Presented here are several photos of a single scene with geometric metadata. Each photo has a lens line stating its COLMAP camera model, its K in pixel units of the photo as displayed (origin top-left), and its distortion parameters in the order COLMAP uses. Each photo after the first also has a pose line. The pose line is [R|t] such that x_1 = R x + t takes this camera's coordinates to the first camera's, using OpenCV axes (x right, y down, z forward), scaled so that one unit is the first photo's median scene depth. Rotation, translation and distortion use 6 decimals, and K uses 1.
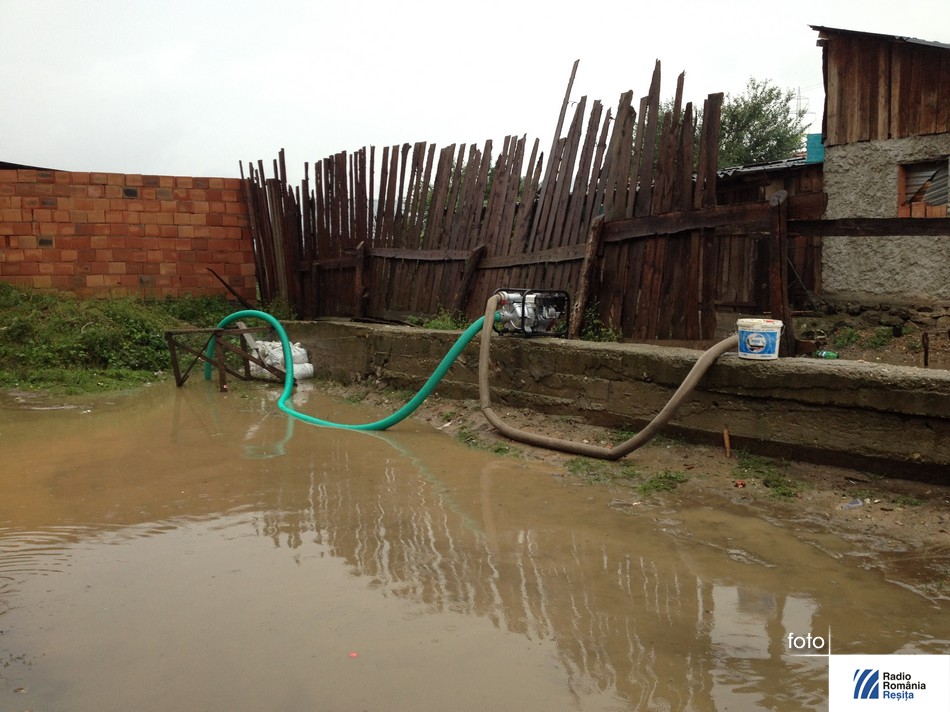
lens RADIAL K [[918.2, 0, 481.6], [0, 918.2, 355.9], [0, 0, 1]] dist [0.243911, -0.550458]
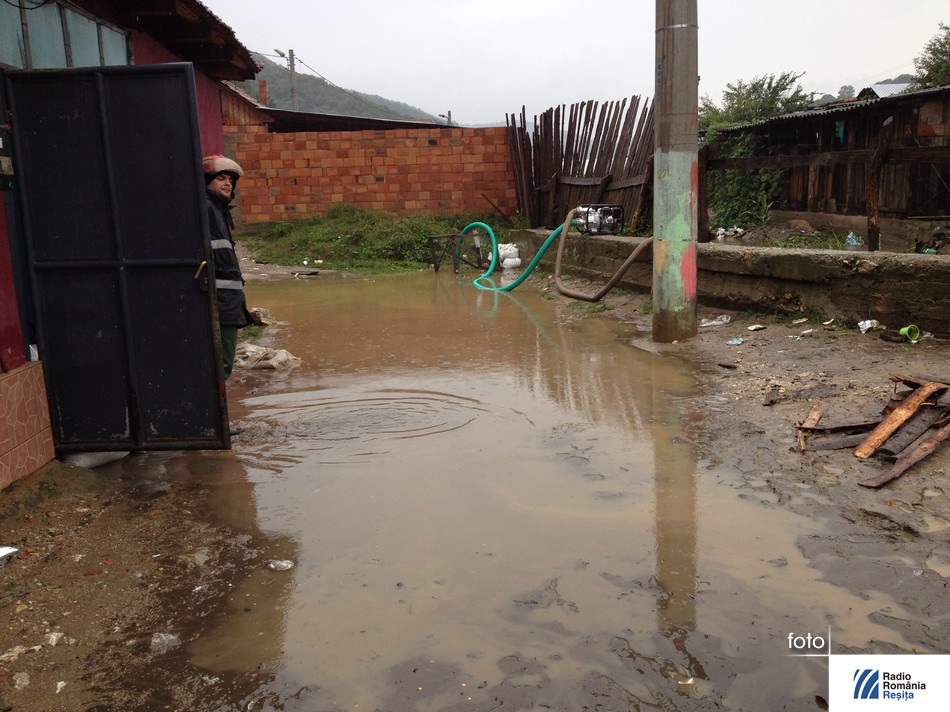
lens RADIAL K [[918.2, 0, 481.6], [0, 918.2, 355.9], [0, 0, 1]] dist [0.243911, -0.550458]
pose [[0.919221, 0.043925, -0.391284, 0.300220], [-0.008866, 0.995815, 0.090961, 0.026238], [0.393641, -0.080144, 0.915764, -0.341948]]
